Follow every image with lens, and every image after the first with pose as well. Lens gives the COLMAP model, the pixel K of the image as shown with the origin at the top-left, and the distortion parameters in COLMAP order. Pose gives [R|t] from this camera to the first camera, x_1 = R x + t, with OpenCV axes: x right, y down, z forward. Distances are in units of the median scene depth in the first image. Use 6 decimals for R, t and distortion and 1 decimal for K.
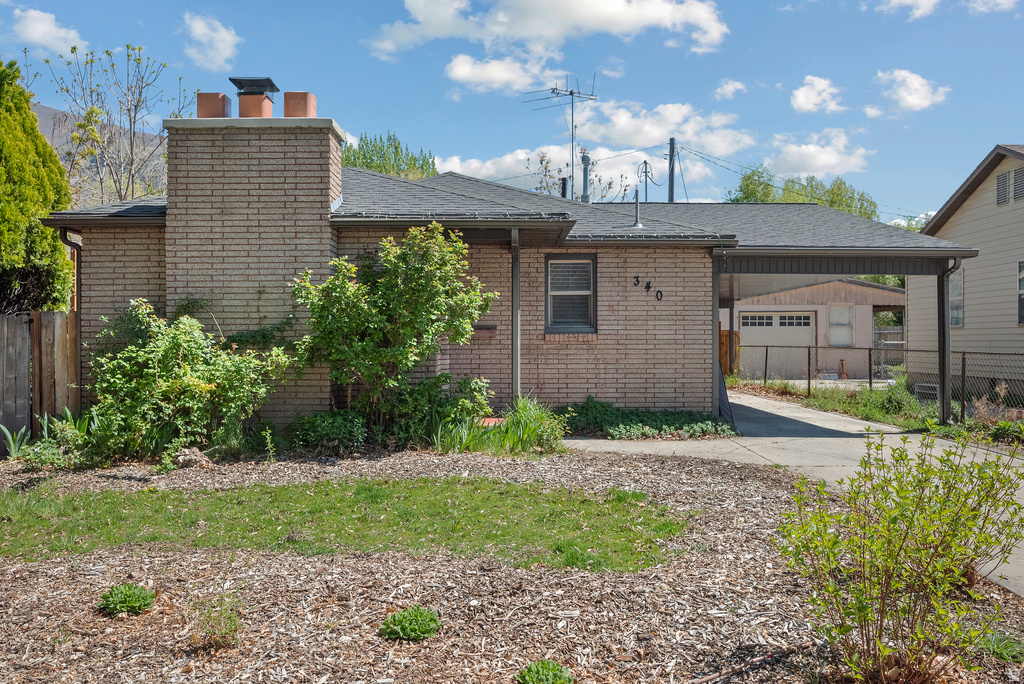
lens RADIAL K [[834.9, 0, 519.0], [0, 834.9, 342.4], [0, 0, 1]] dist [0.000714, -0.008249]
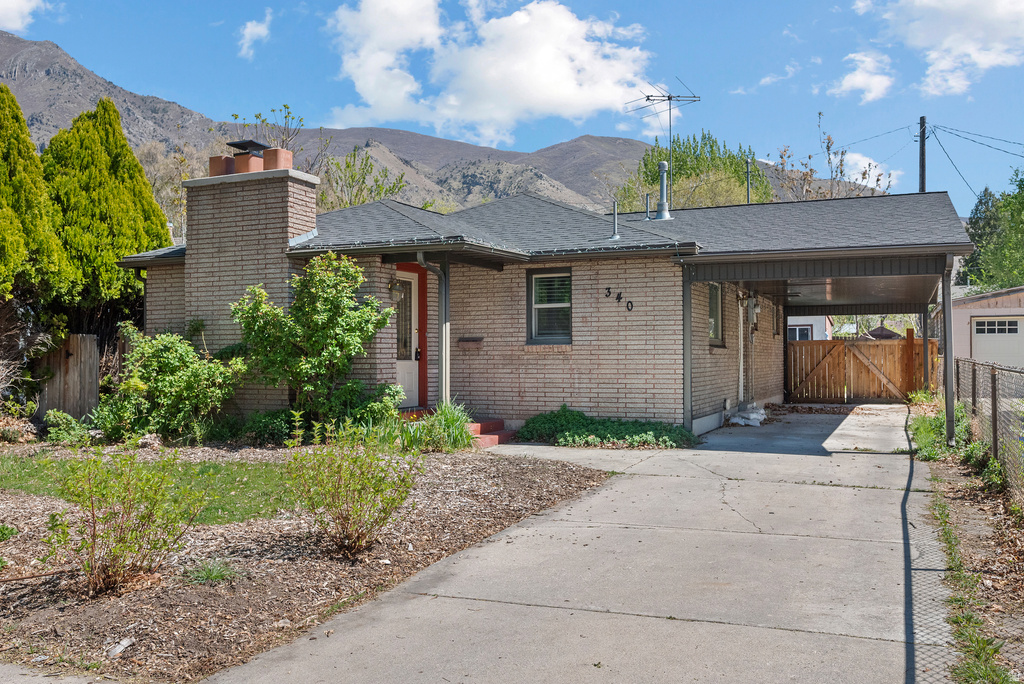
lens RADIAL K [[892.4, 0, 503.1], [0, 892.4, 342.2], [0, 0, 1]] dist [-0.011602, 0.009651]
pose [[0.912714, -0.008733, -0.408506, 0.542048], [0.002882, 0.999884, -0.014937, 0.003509], [0.408589, 0.012456, 0.912634, -0.047642]]
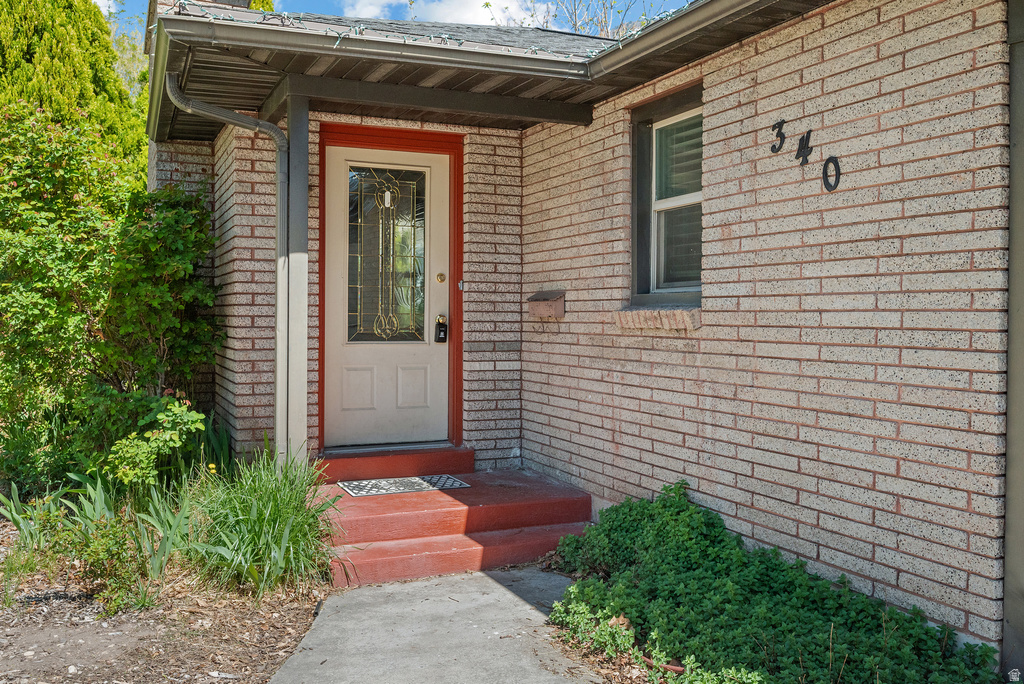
lens RADIAL K [[892.4, 0, 521.6], [0, 892.4, 324.3], [0, 0, 1]] dist [-0.011602, 0.009651]
pose [[0.424308, 0.012592, -0.905430, 0.463201], [-0.006136, 0.999920, 0.011031, -0.008758], [0.905497, 0.000875, 0.424352, 0.899875]]
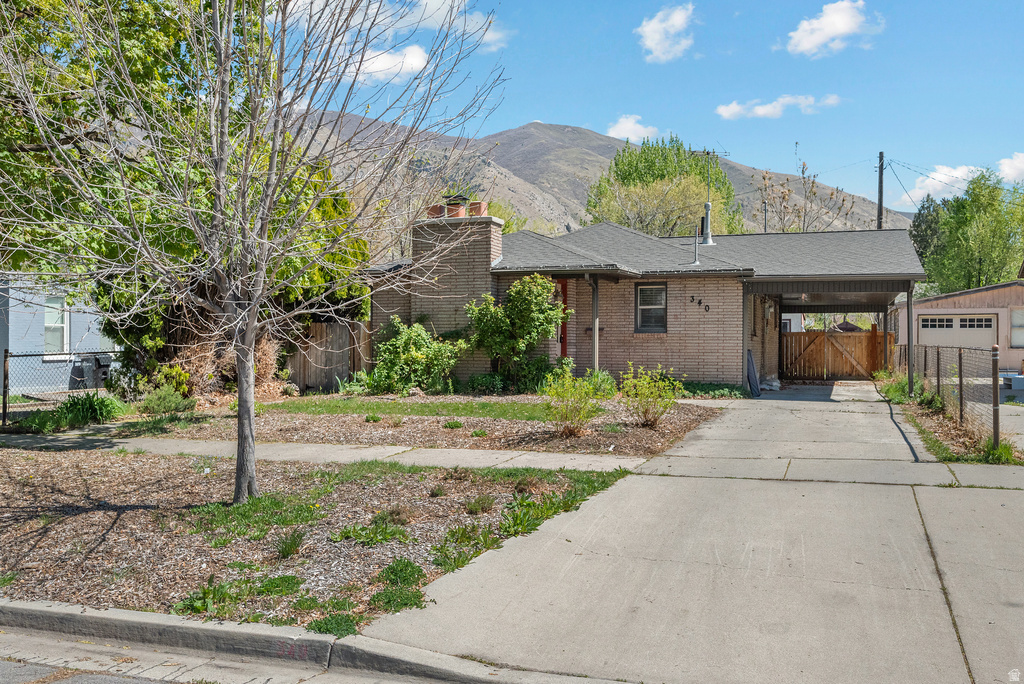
lens RADIAL K [[892.4, 0, 509.7], [0, 892.4, 341.9], [0, 0, 1]] dist [-0.011602, 0.009651]
pose [[0.935911, 0.004422, -0.352208, 0.472134], [-0.005904, 0.999978, -0.003134, 0.015125], [0.352187, 0.005012, 0.935916, -0.774367]]
